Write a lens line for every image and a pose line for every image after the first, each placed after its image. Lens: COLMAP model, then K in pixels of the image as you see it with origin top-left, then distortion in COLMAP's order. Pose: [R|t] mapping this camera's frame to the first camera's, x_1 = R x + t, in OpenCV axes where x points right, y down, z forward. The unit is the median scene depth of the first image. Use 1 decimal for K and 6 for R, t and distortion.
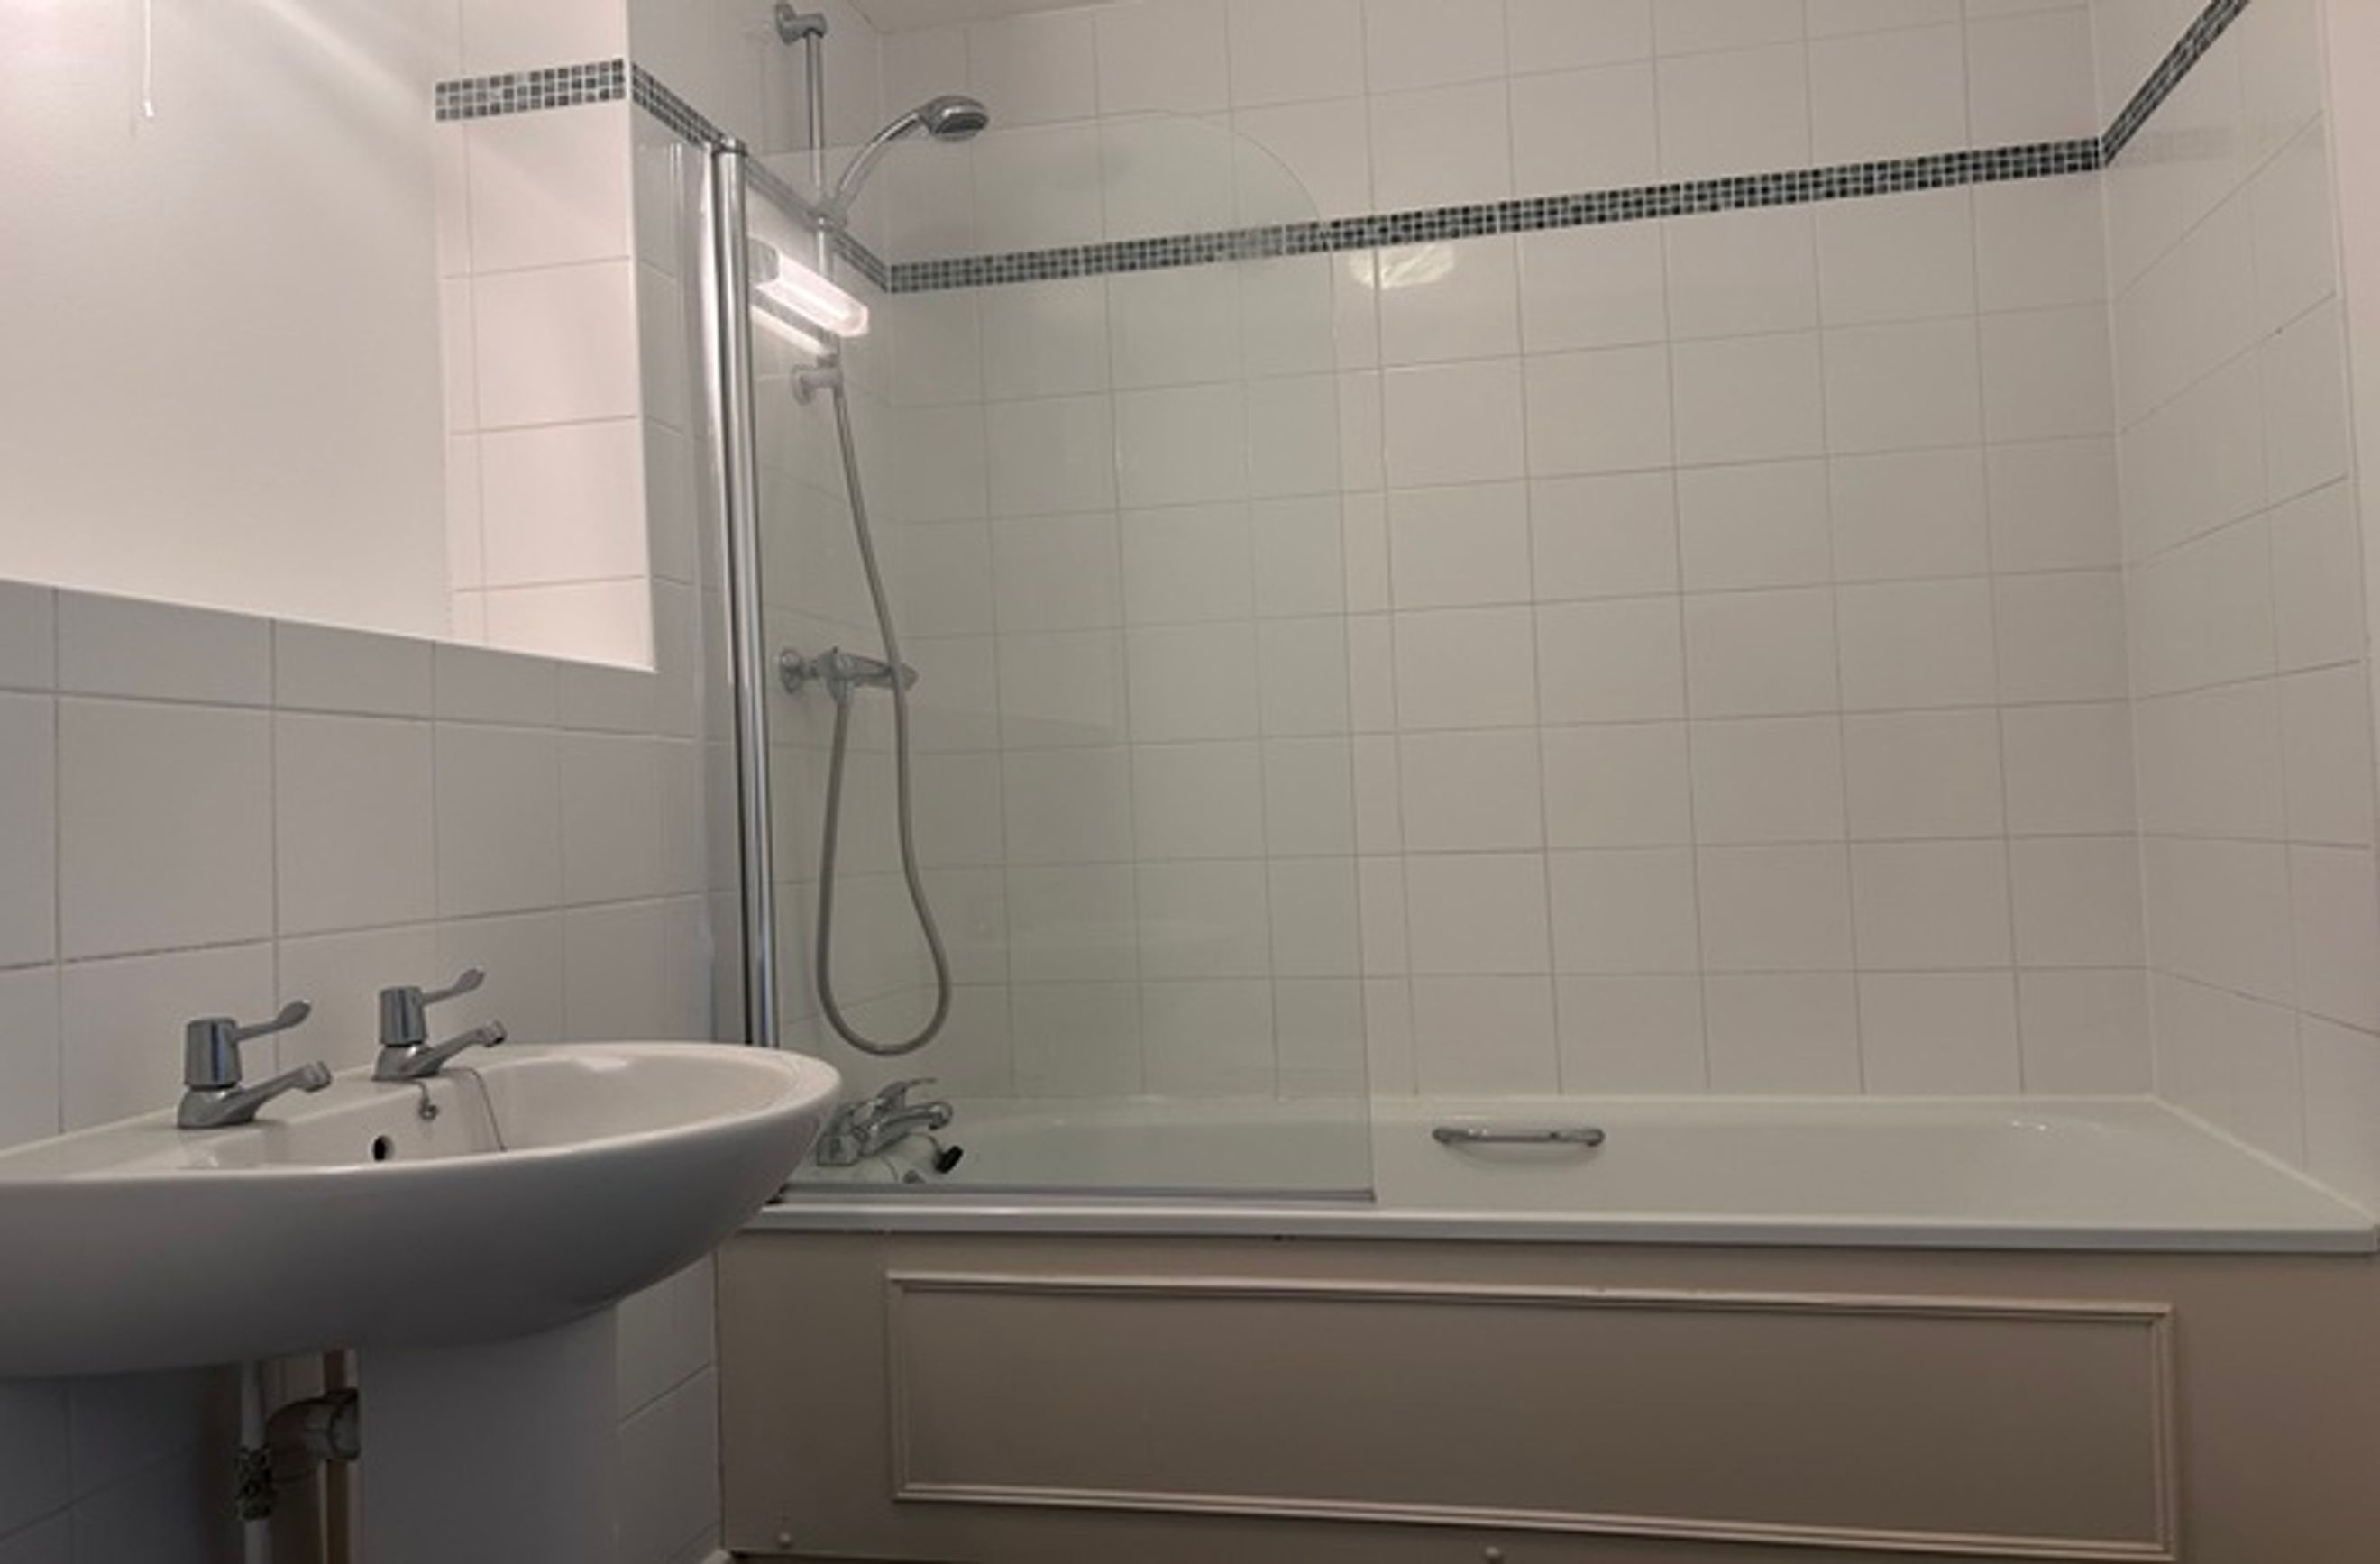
lens RADIAL K [[1776.5, 0, 1190.0], [0, 1776.5, 782.0], [0, 0, 1]] dist [0.038446, -0.049605]
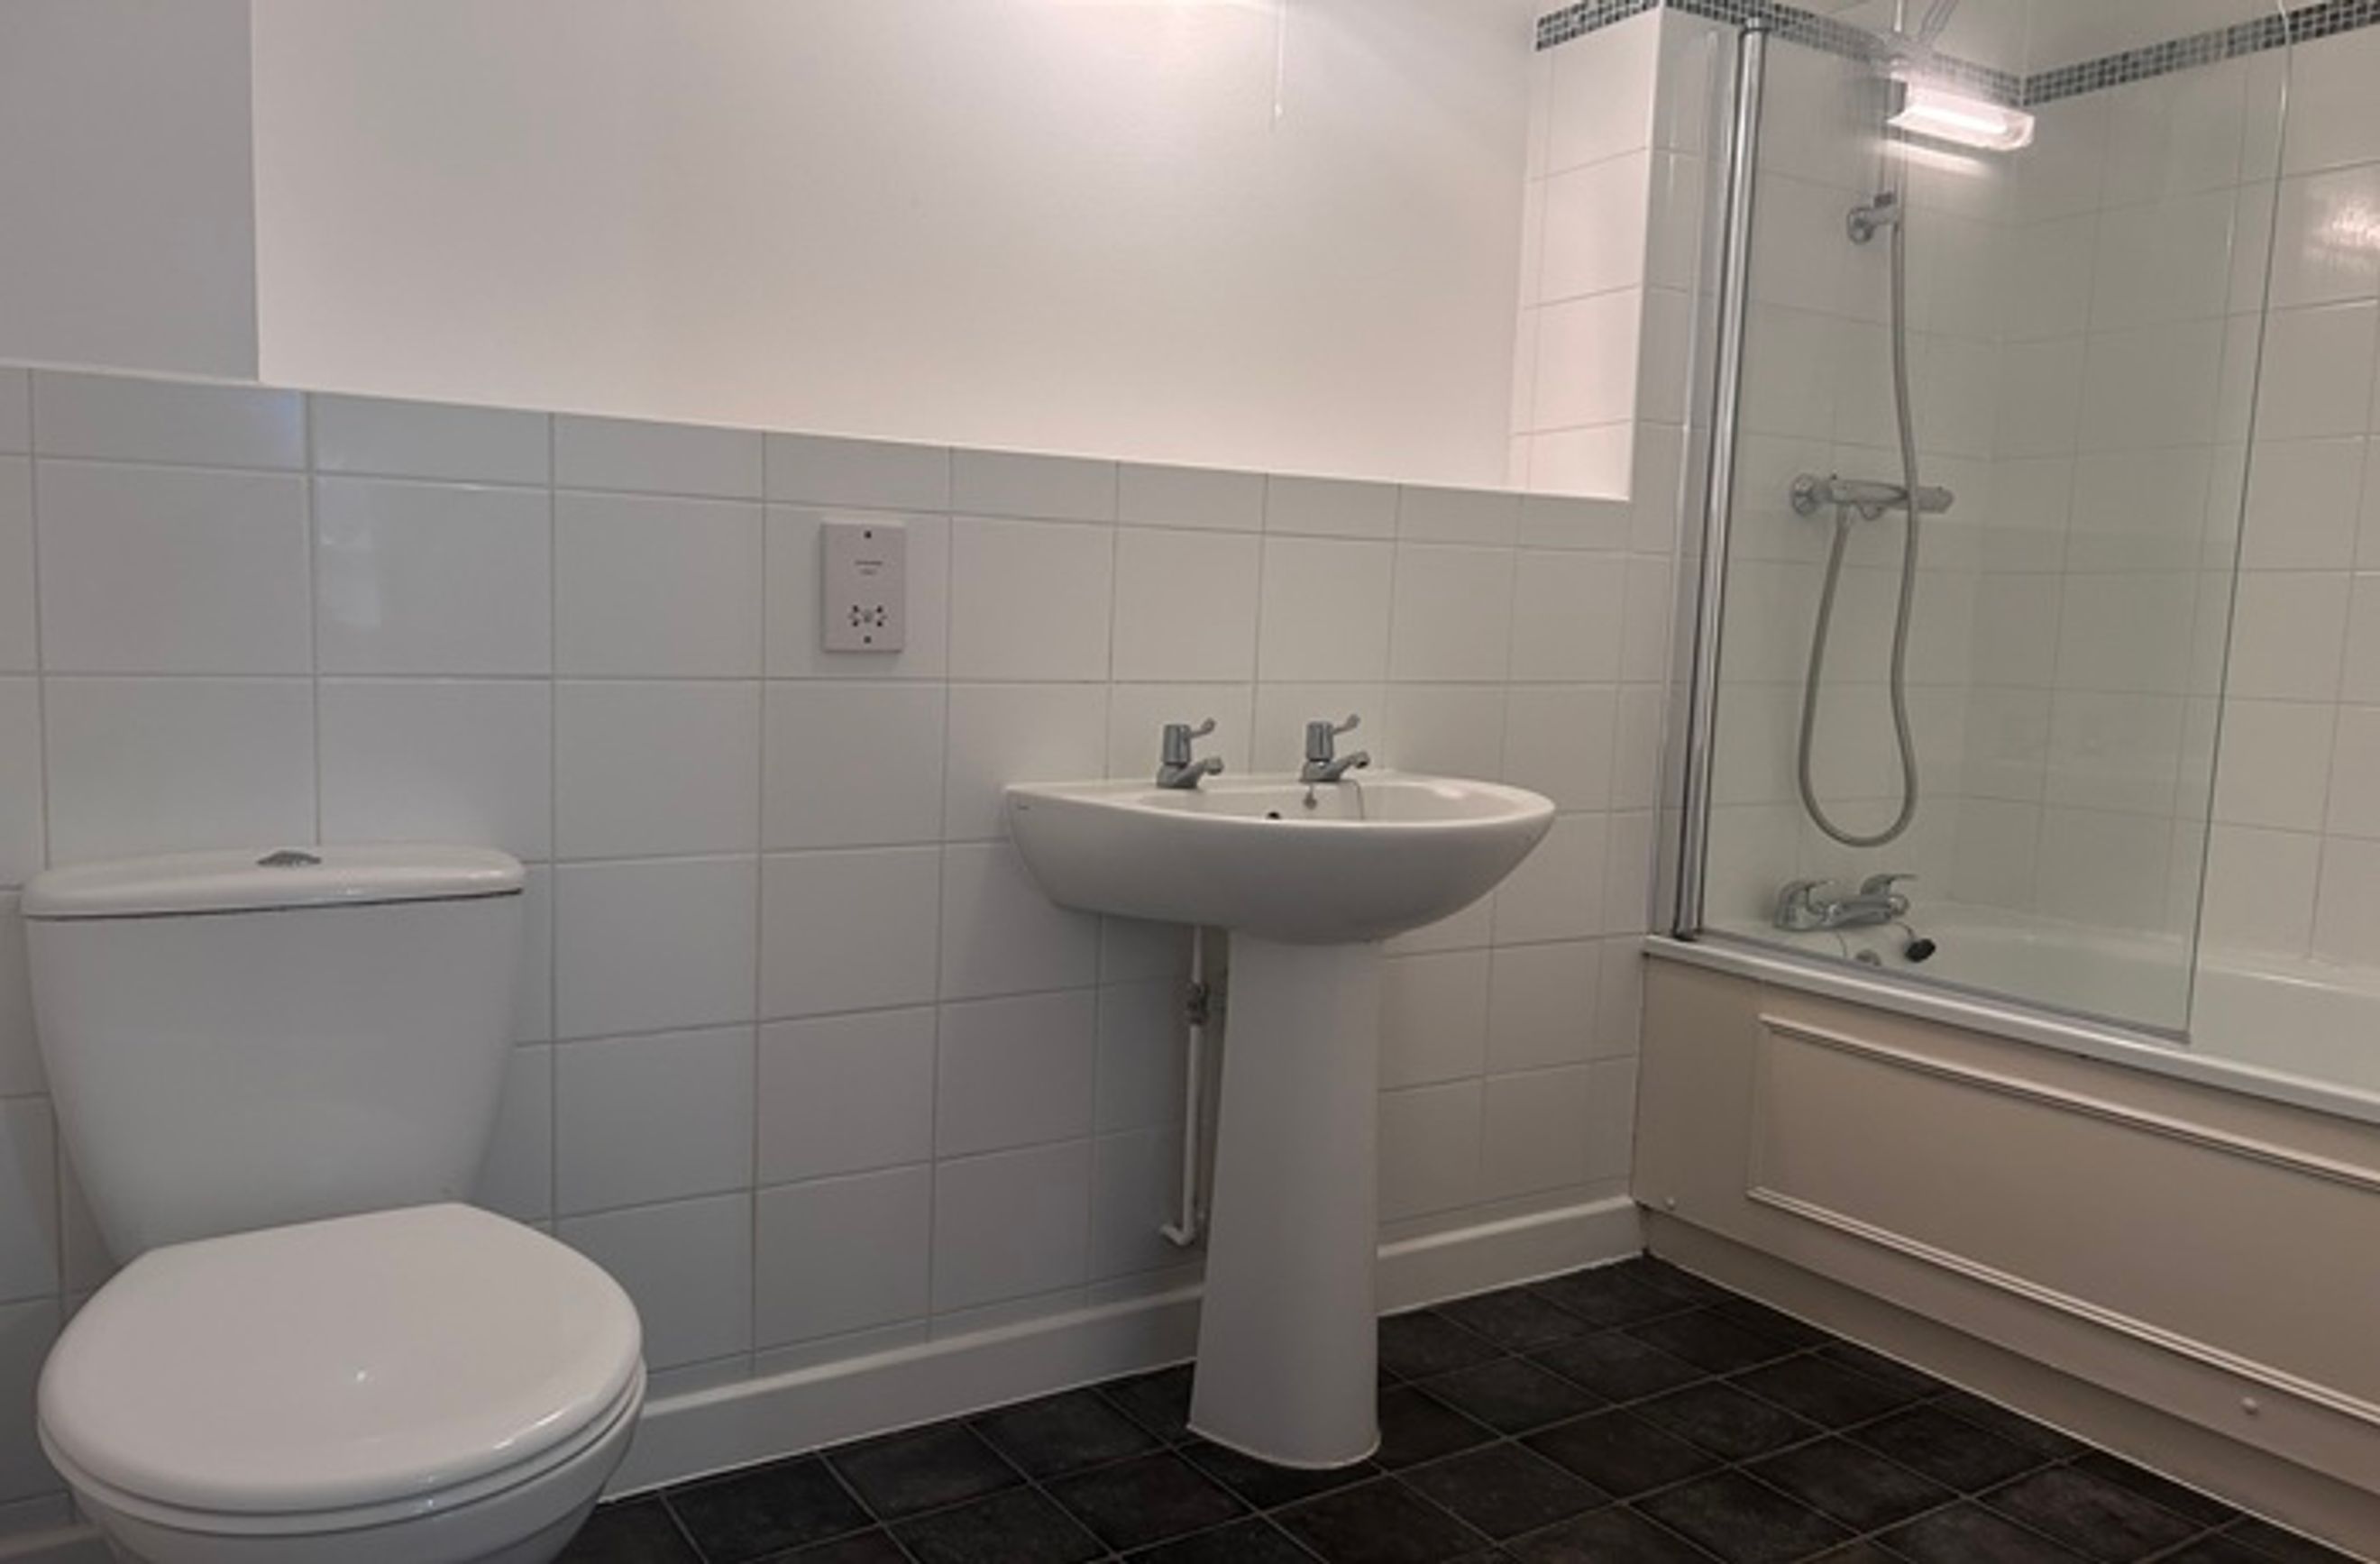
lens RADIAL K [[1767.1, 0, 1184.2], [0, 1767.1, 845.4], [0, 0, 1]] dist [0.030012, -0.054065]
pose [[0.686096, 0.145148, -0.712885, 0.343530], [-0.037620, 0.985663, 0.164481, -0.014456], [0.726538, -0.086031, 0.681720, -0.067990]]
